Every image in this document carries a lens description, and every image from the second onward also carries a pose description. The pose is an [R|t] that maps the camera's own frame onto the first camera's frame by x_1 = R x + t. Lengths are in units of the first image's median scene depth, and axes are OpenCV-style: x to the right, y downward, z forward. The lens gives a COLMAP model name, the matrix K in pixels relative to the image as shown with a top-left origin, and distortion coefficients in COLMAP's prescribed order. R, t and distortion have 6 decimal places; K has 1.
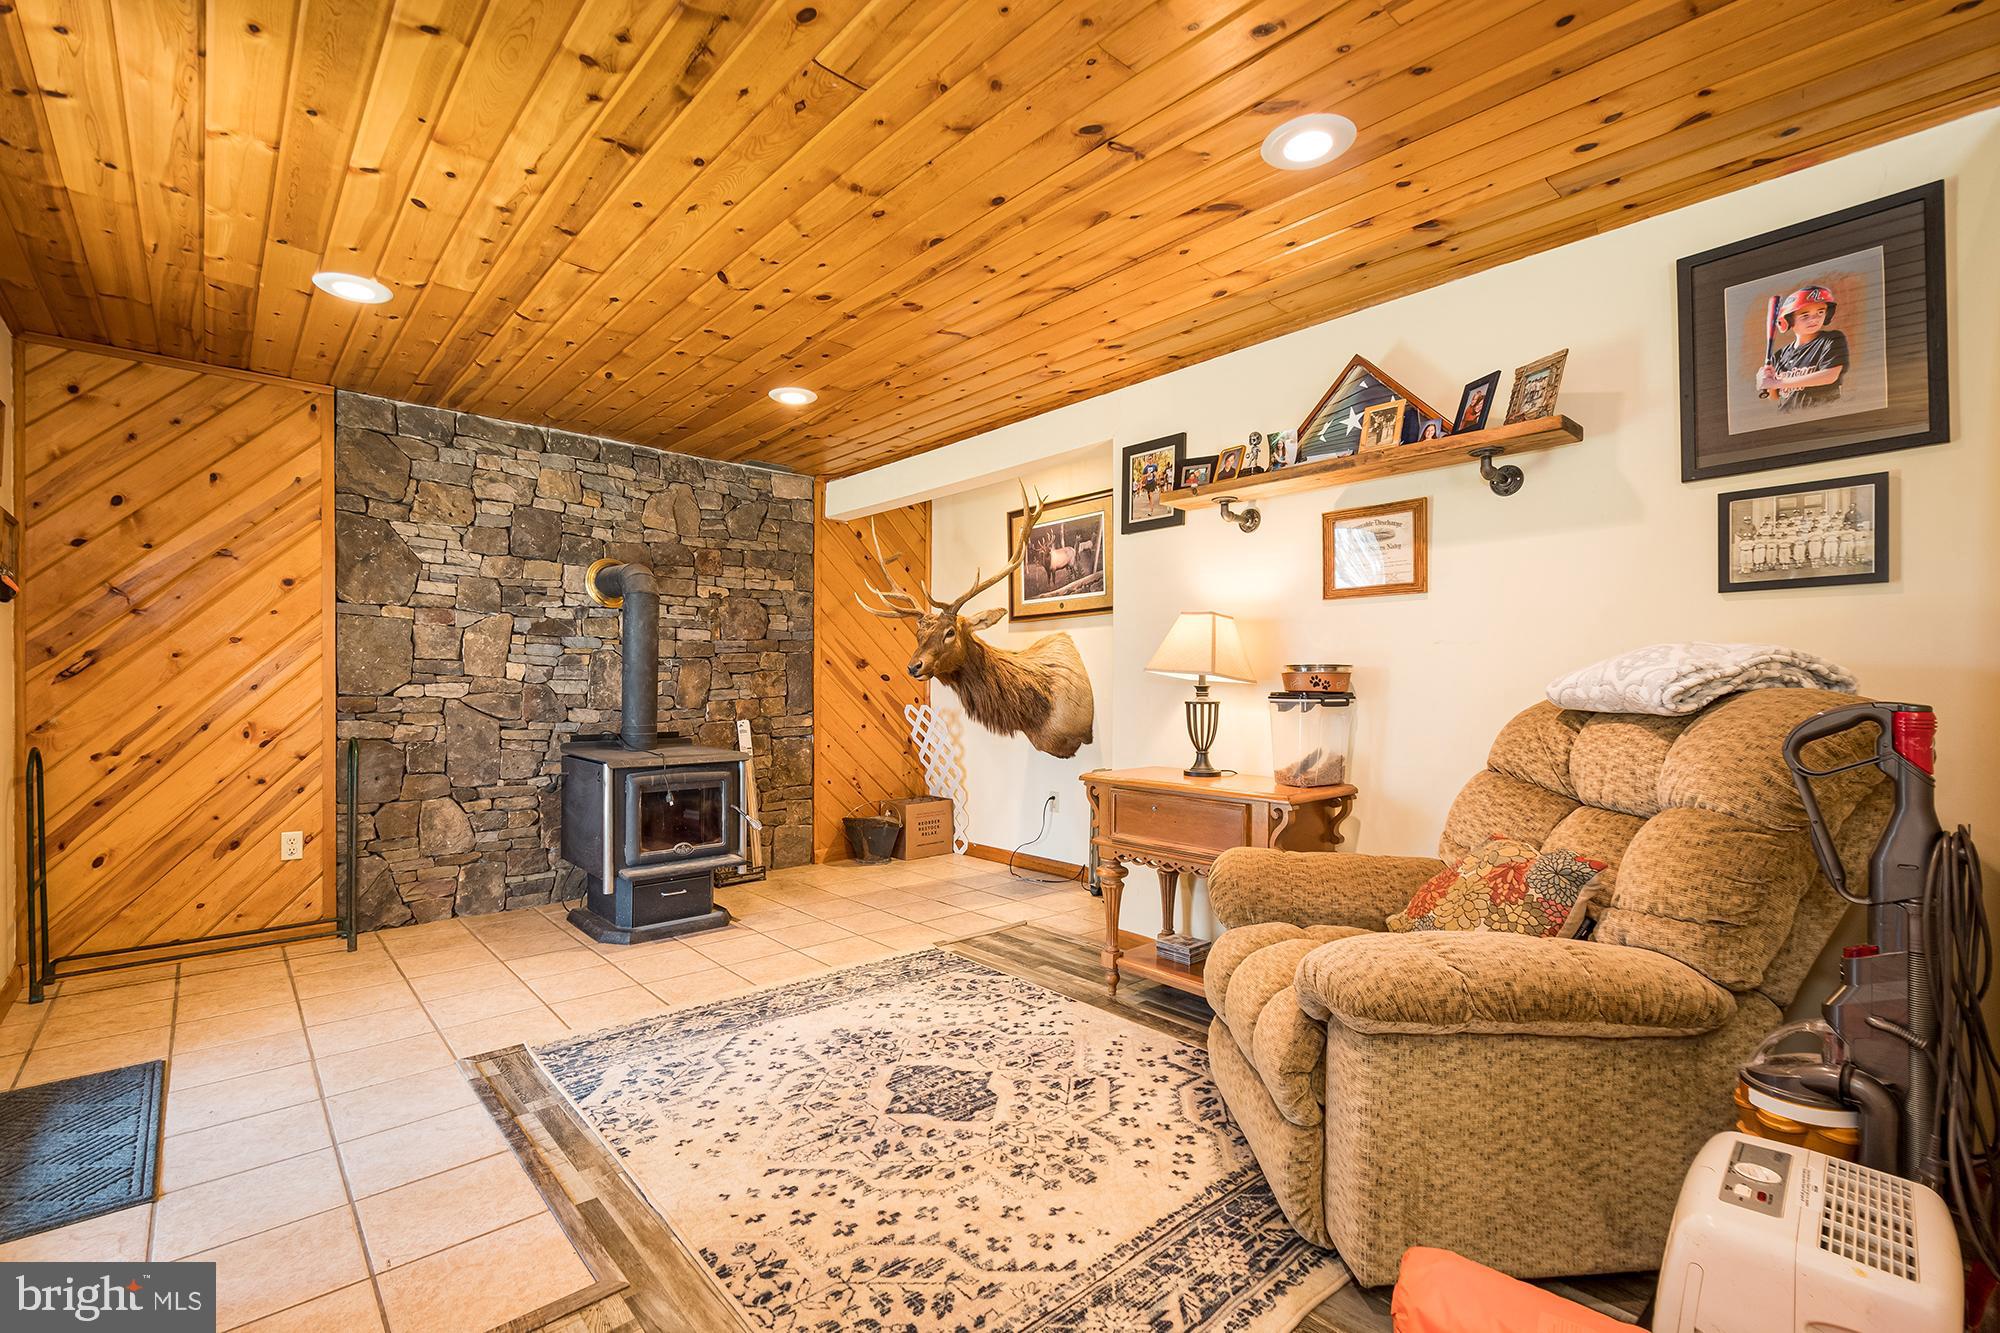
lens RADIAL K [[886.5, 0, 981.7], [0, 886.5, 677.9], [0, 0, 1]] dist [0.017426, -0.006494]
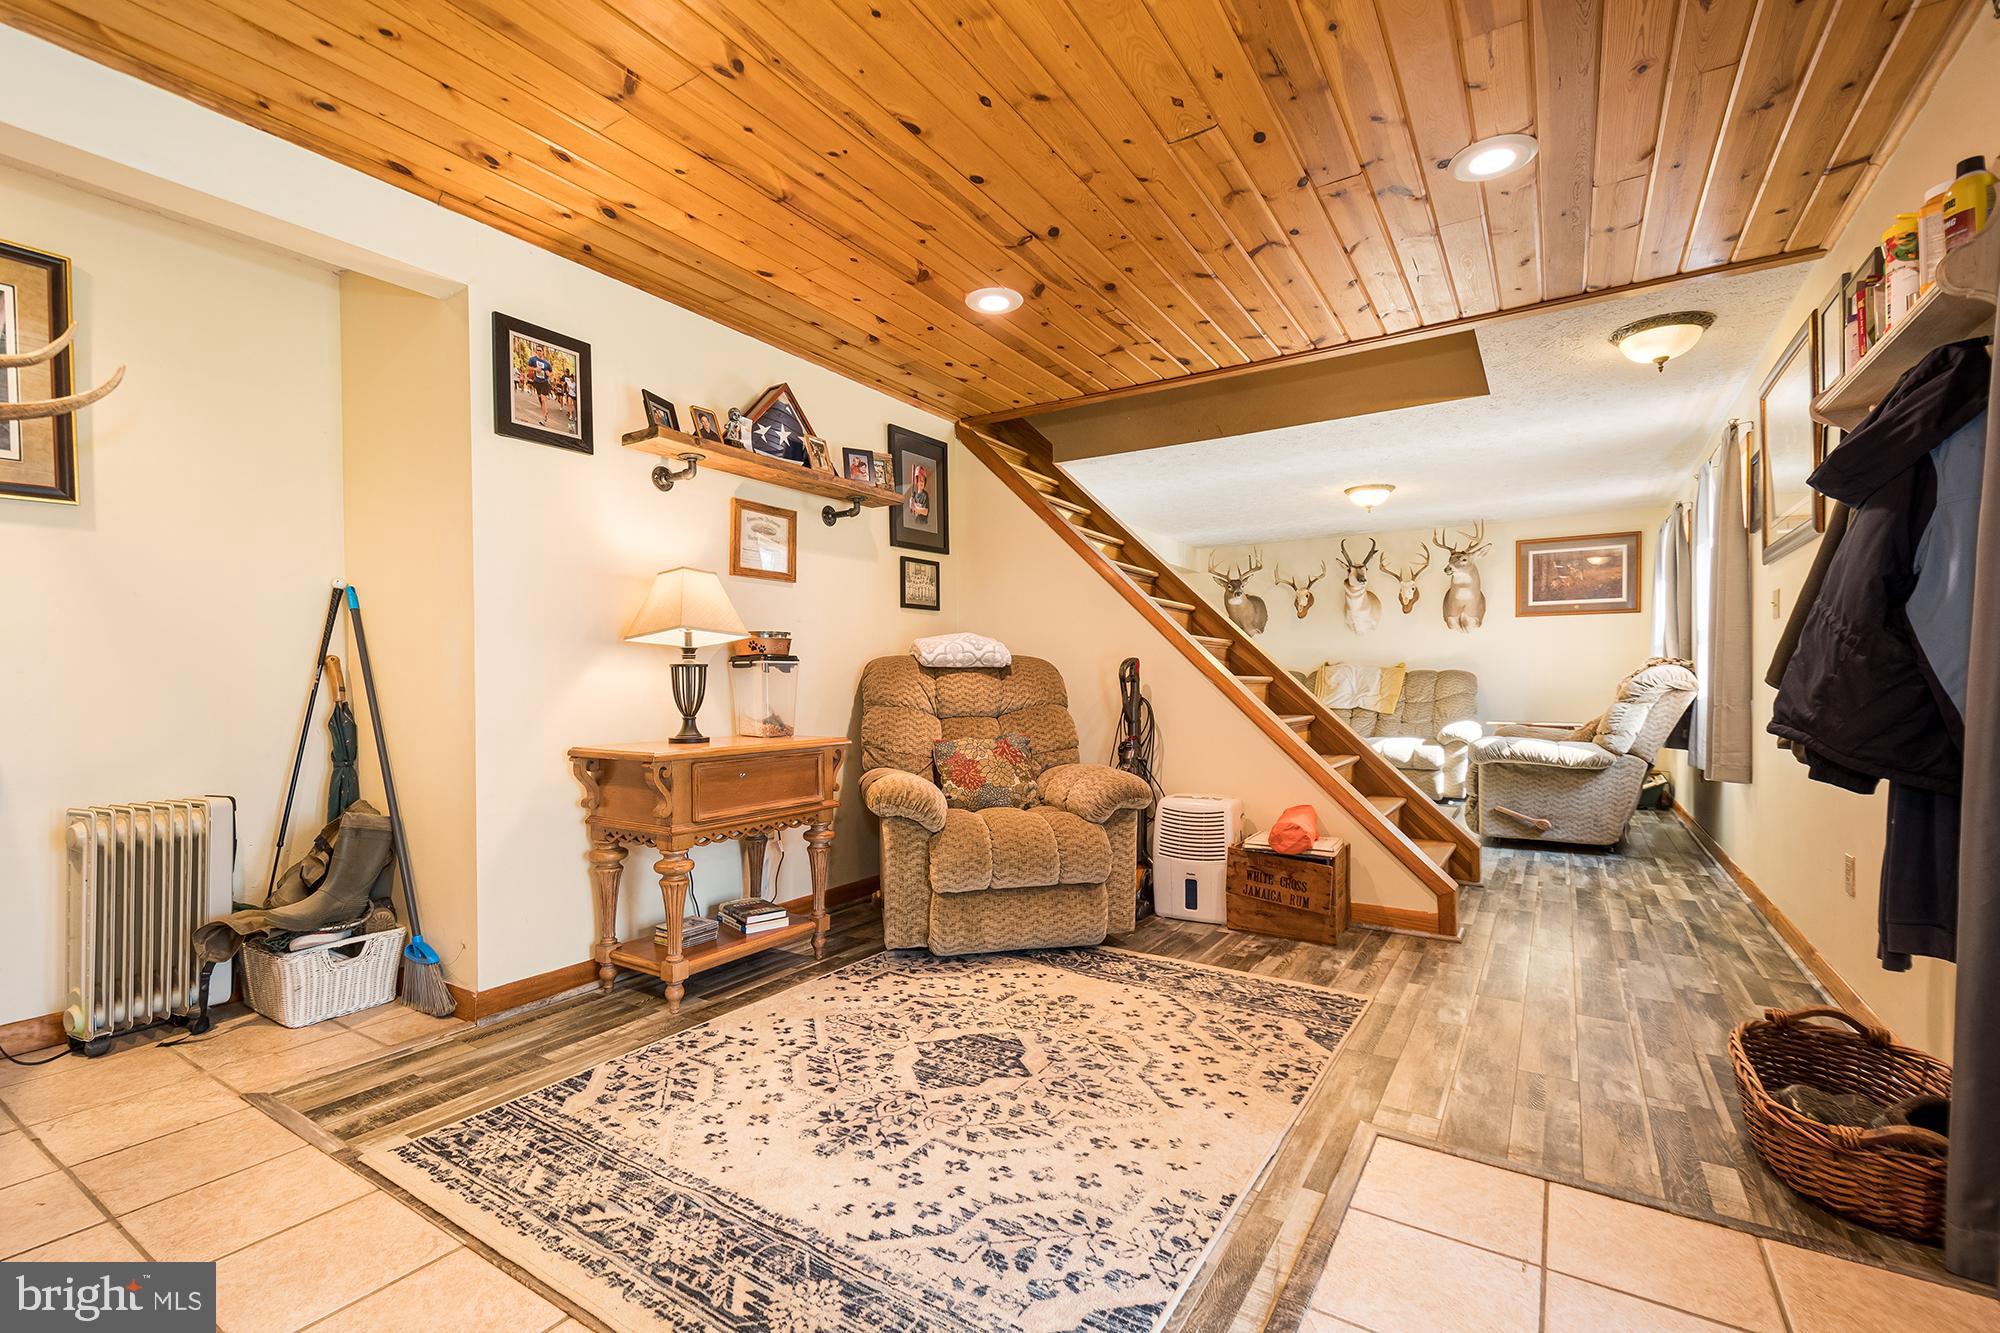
lens RADIAL K [[886.5, 0, 981.7], [0, 886.5, 677.9], [0, 0, 1]] dist [0.017426, -0.006494]
pose [[-0.275732, 0.001429, 0.961234, -0.930517], [-0.000711, 0.999998, -0.001691, 0.052678], [-0.961234, -0.001150, -0.275730, 1.200298]]
